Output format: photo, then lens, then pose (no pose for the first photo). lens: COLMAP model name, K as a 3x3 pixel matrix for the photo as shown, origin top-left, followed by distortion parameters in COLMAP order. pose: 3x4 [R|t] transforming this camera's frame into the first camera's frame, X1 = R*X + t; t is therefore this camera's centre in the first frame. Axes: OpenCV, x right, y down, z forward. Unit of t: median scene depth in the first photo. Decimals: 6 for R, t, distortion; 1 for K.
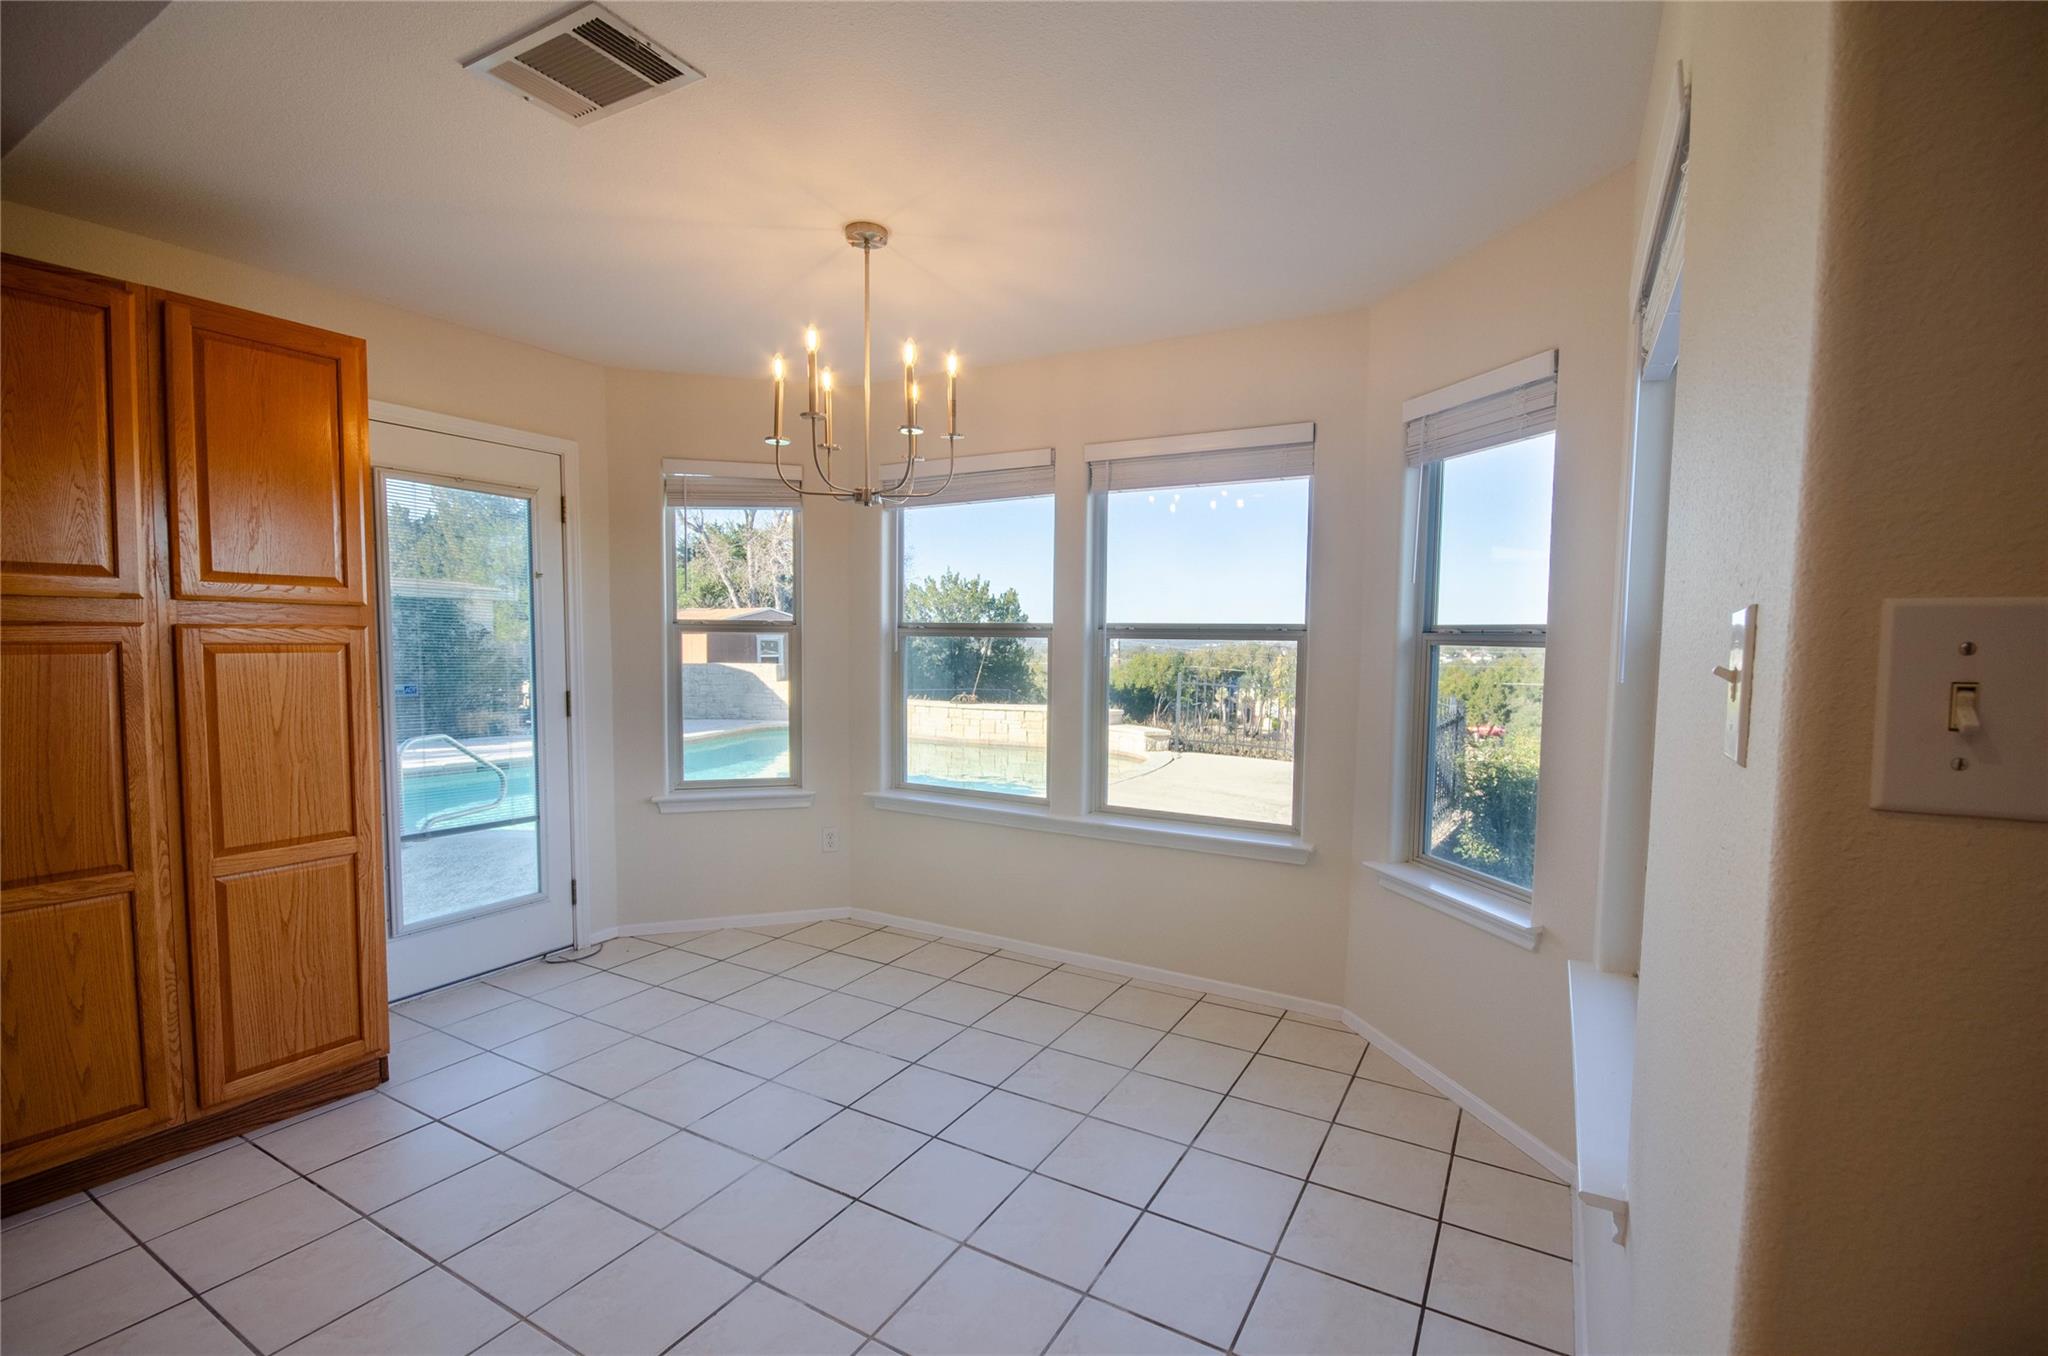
lens RADIAL K [[902.1, 0, 1047.3], [0, 902.1, 684.9], [0, 0, 1]] dist [0.007771, -0.008158]
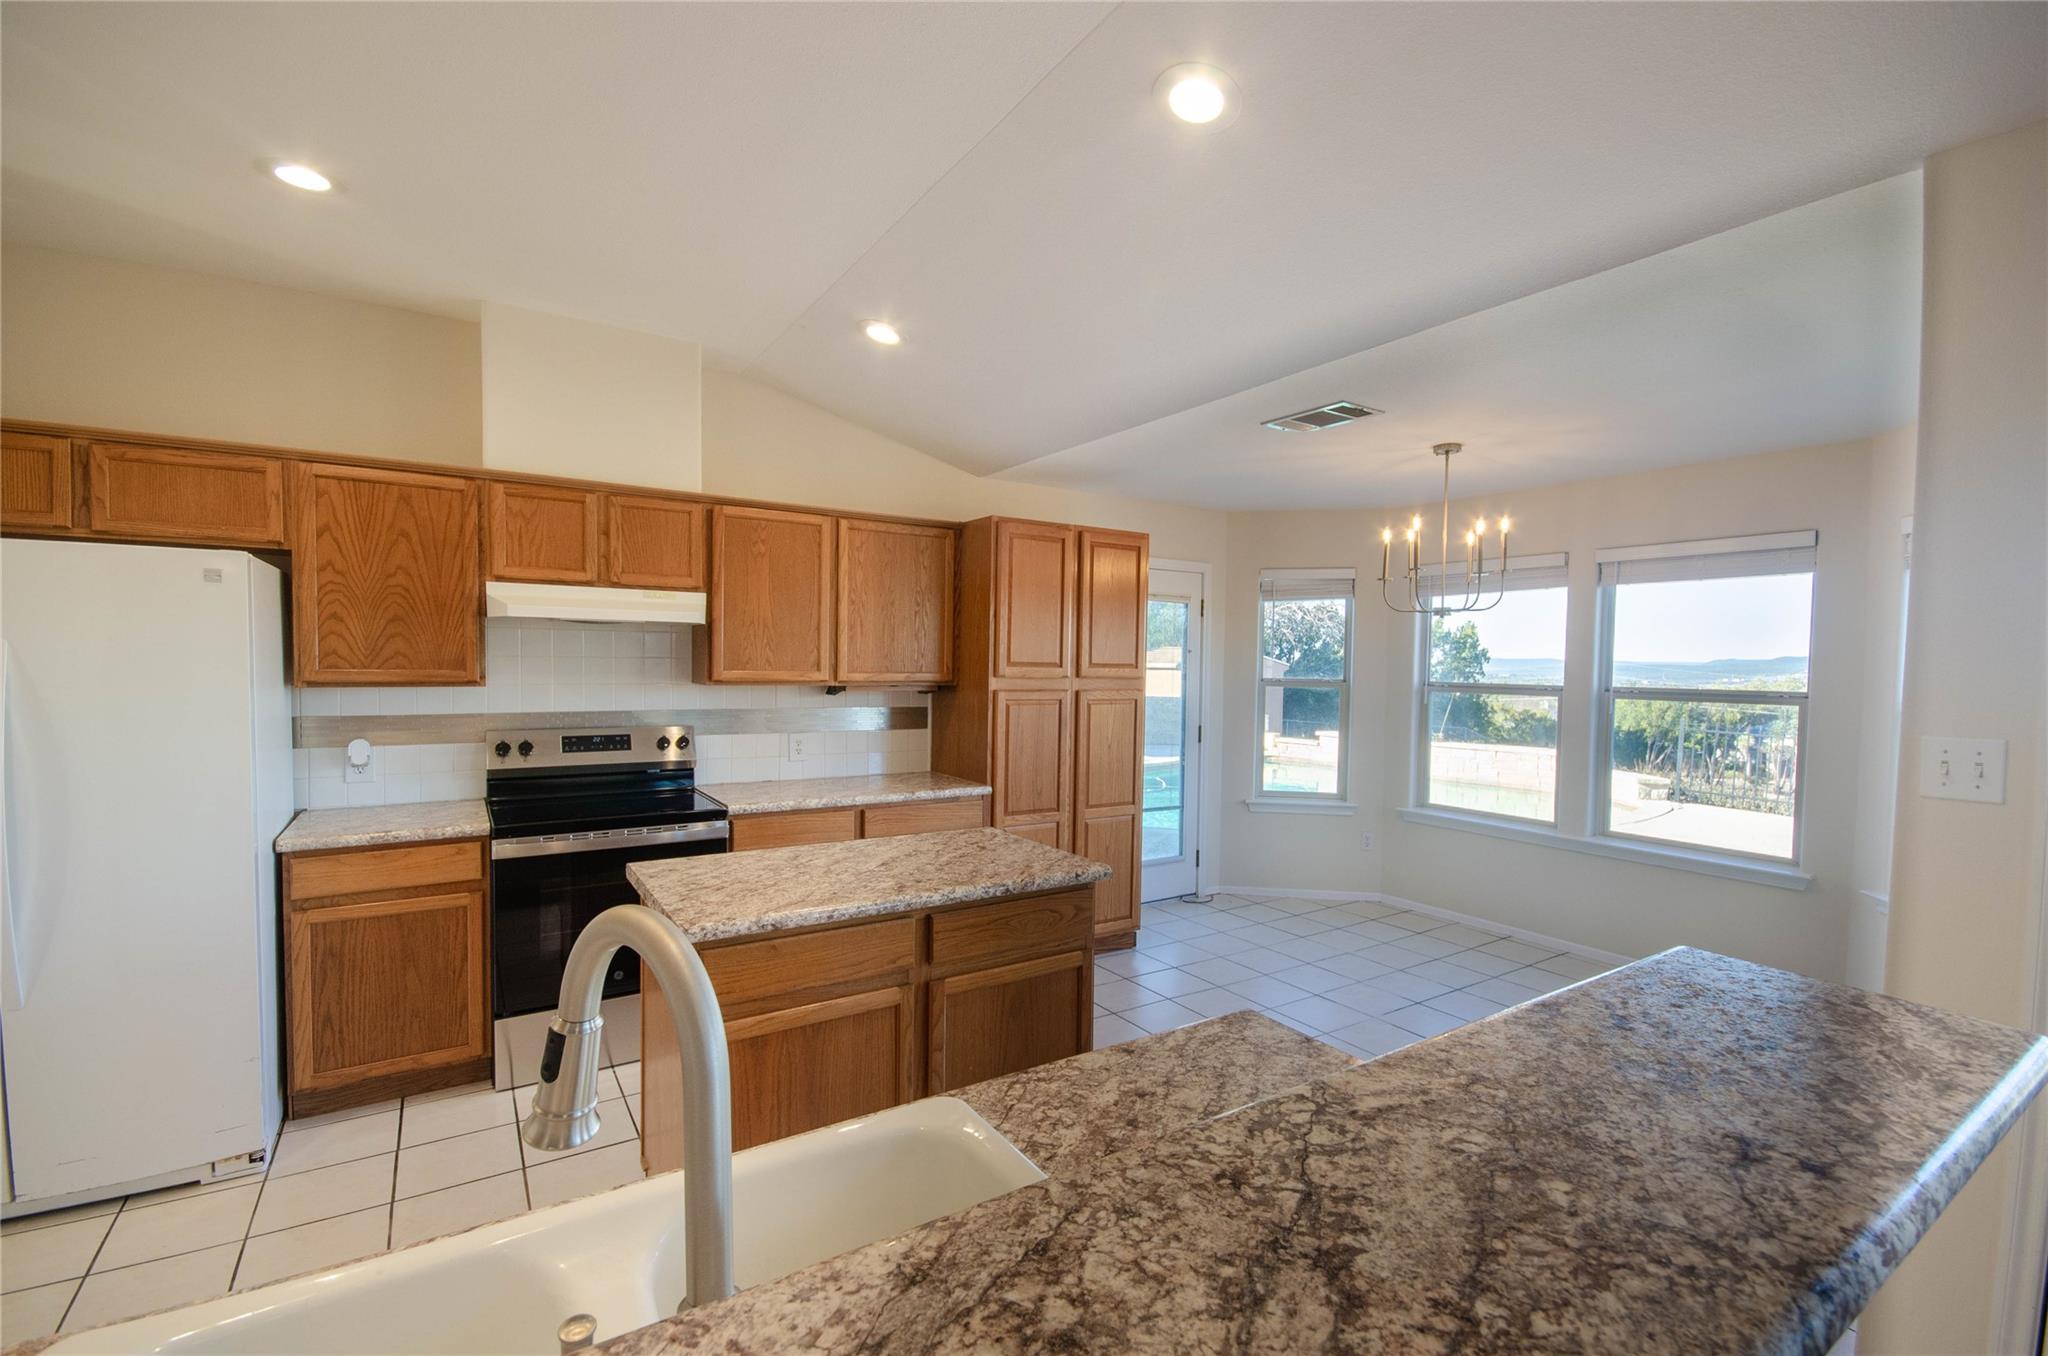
lens RADIAL K [[902.1, 0, 1056.8], [0, 902.1, 694.2], [0, 0, 1]] dist [0.007771, -0.008158]
pose [[0.895727, 0.017114, -0.444275, -0.067205], [-0.028012, 0.999446, -0.017976, -0.012133], [0.443722, 0.028547, 0.895710, -0.469240]]
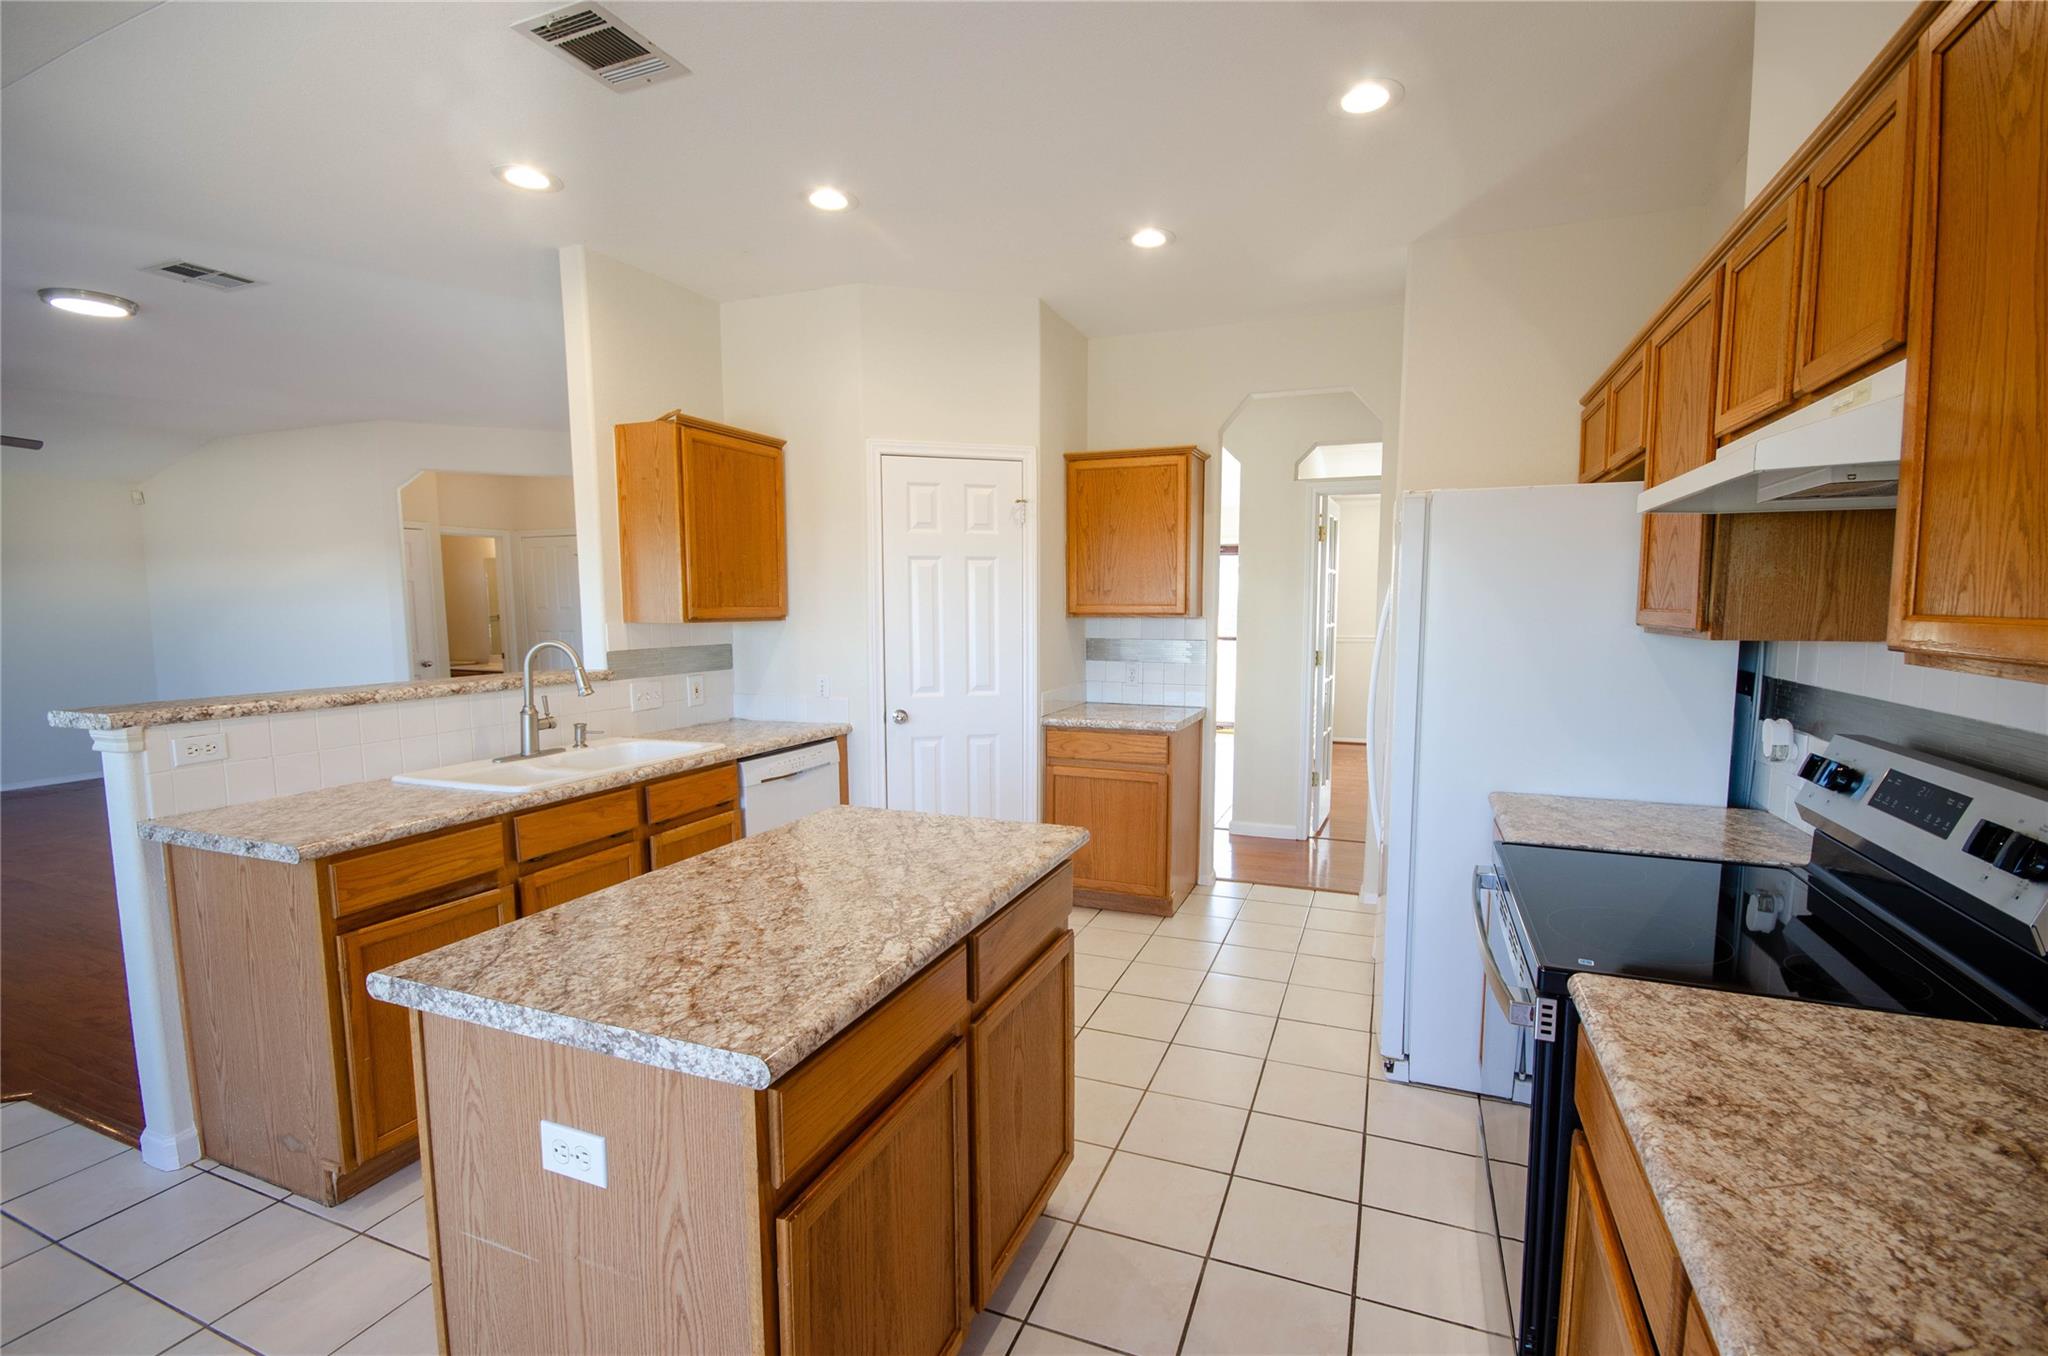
lens RADIAL K [[902.1, 0, 1057.9], [0, 902.1, 688.9], [0, 0, 1]] dist [0.007771, -0.008158]
pose [[-0.988659, 0.004255, -0.150118, -0.527125], [-0.018530, 0.988504, 0.150053, -0.060623], [0.149031, 0.151132, -0.977215, 0.496861]]
